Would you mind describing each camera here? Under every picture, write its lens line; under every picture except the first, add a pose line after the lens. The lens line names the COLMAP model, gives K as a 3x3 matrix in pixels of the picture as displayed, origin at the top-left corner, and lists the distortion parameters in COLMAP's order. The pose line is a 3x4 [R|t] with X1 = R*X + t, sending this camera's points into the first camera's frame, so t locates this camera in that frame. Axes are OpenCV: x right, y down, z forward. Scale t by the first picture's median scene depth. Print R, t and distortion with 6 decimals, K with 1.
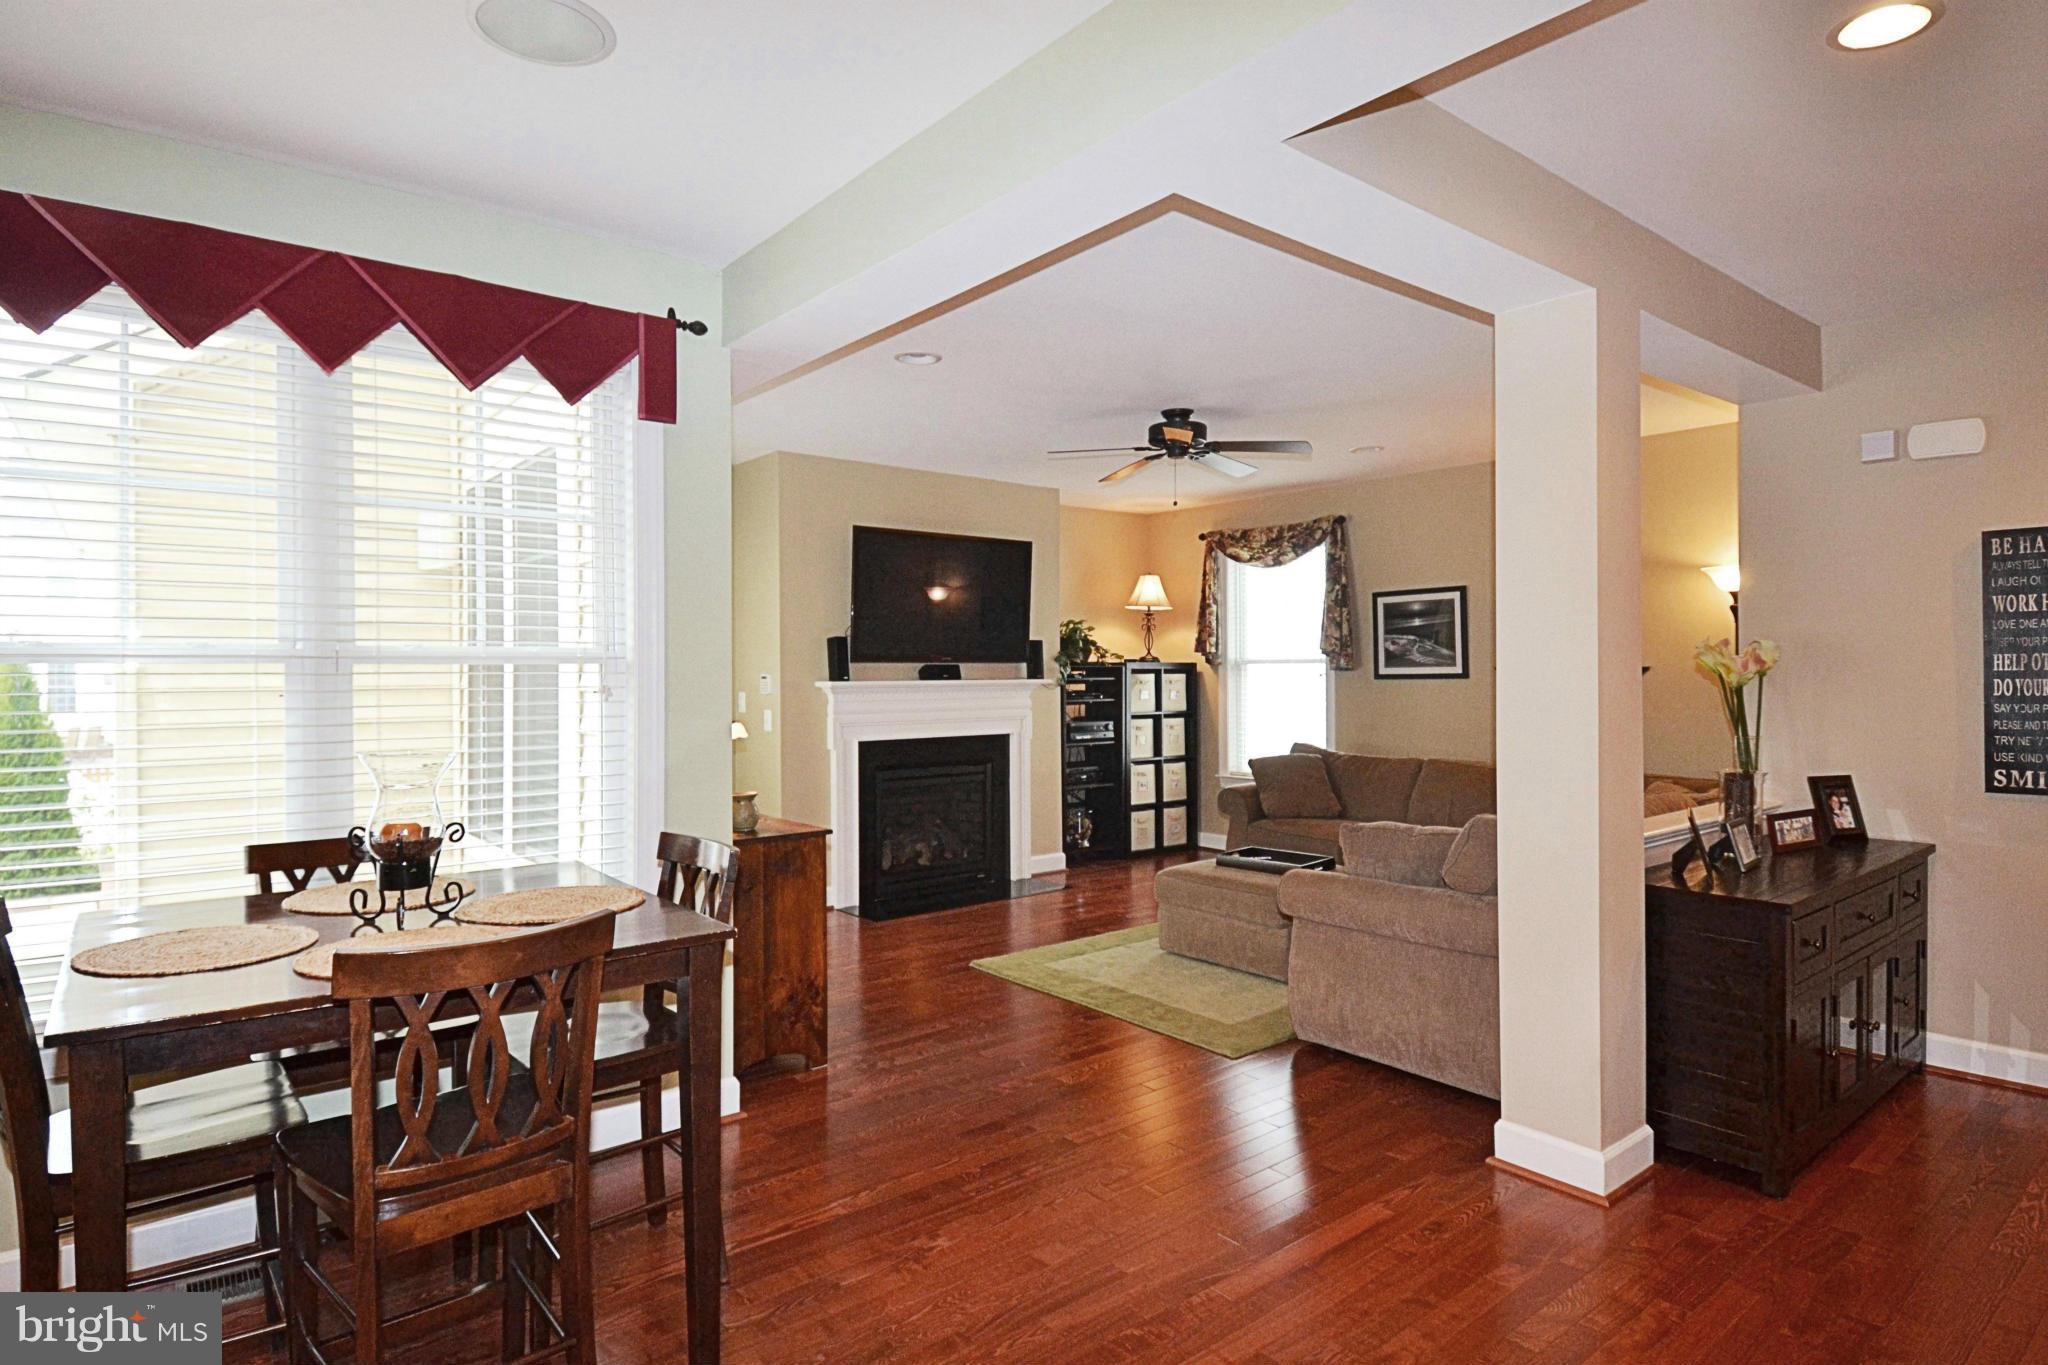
lens RADIAL K [[1098.4, 0, 1019.9], [0, 1098.4, 675.8], [0, 0, 1]] dist [0.047343, -0.053833]
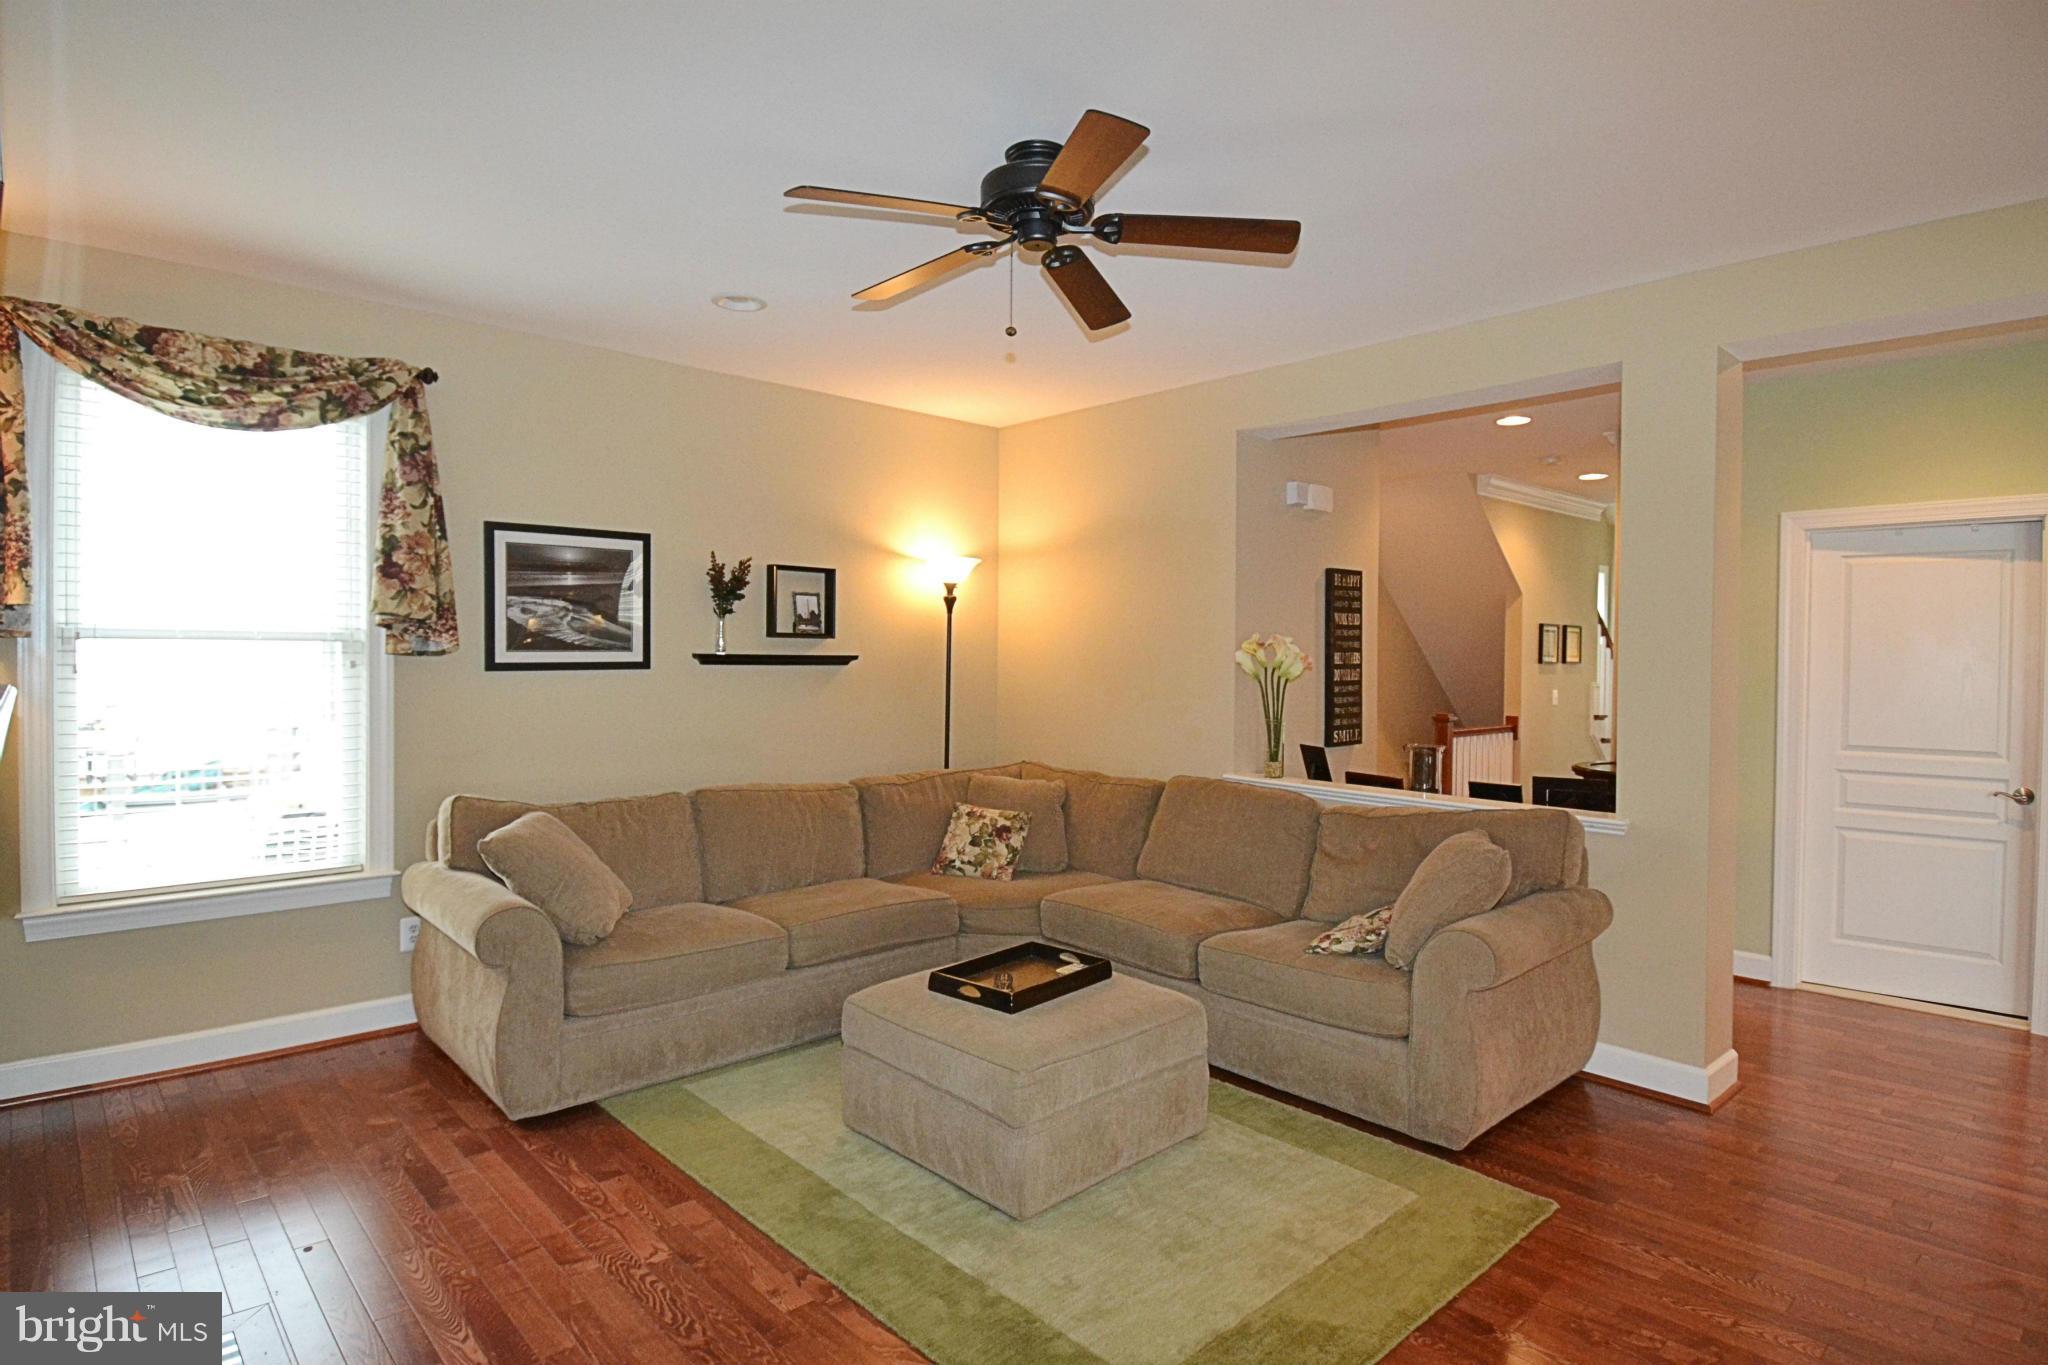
lens RADIAL K [[1077.9, 0, 1019.2], [0, 1077.9, 674.6], [0, 0, 1]] dist [0.043860, -0.049254]
pose [[-0.063656, -0.013444, 0.997881, -0.266539], [-0.004356, 0.999903, 0.013194, -0.003908], [-0.997962, -0.003507, -0.063708, 0.761588]]
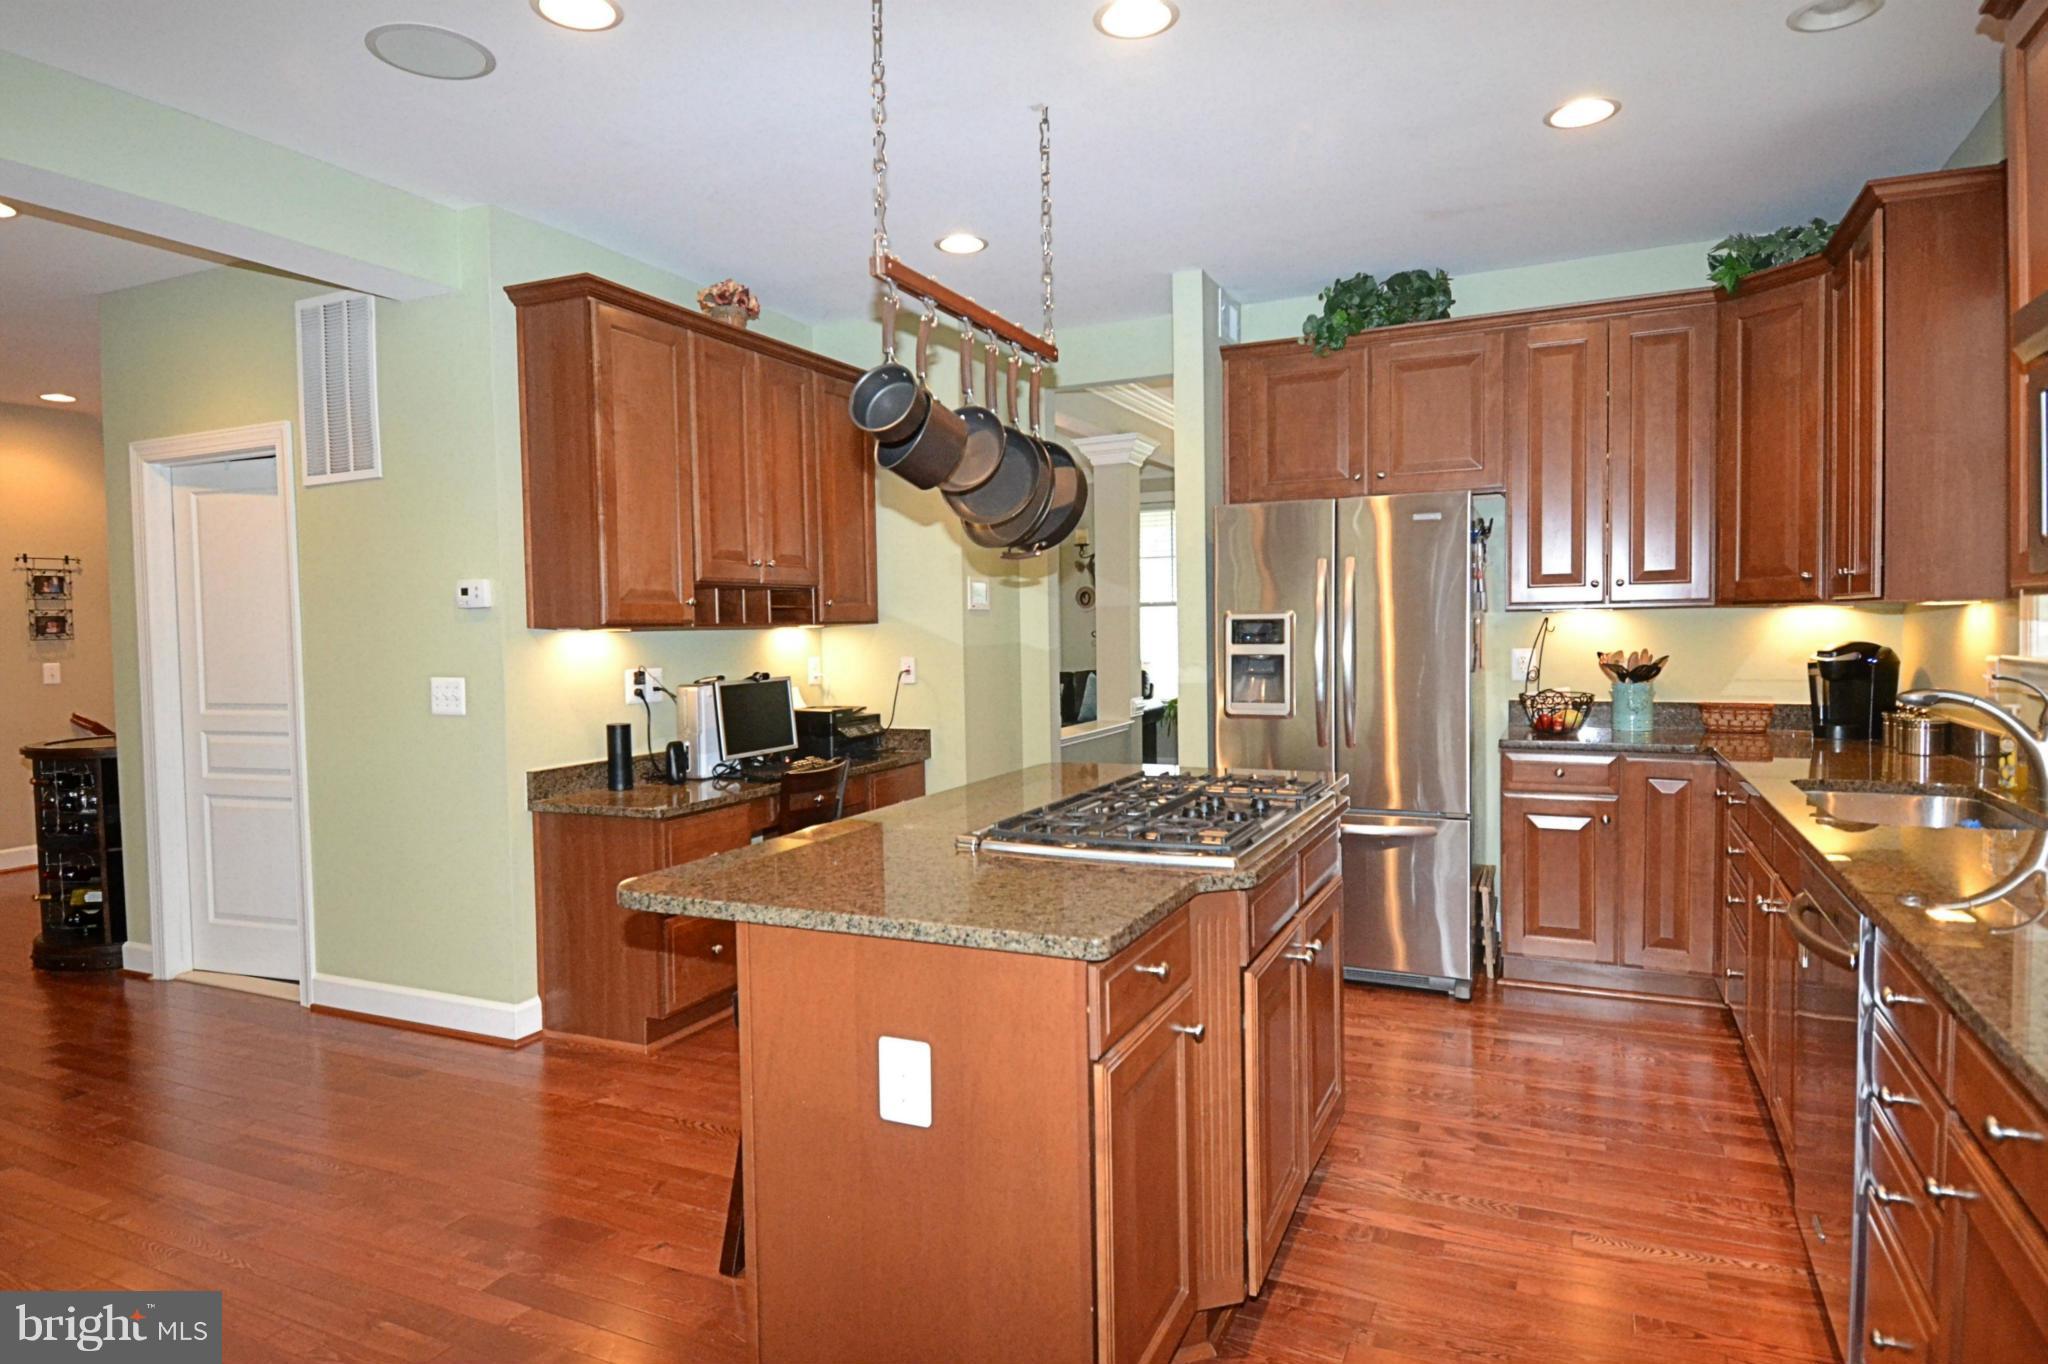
lens RADIAL K [[1162.9, 0, 1014.1], [0, 1162.9, 673.3], [0, 0, 1]] dist [0.004227, 0.000712]
pose [[-0.427466, -0.025331, 0.903676, -0.399046], [0.022982, 0.998980, 0.038873, 0.013435], [-0.903739, 0.037385, -0.426448, 0.118711]]
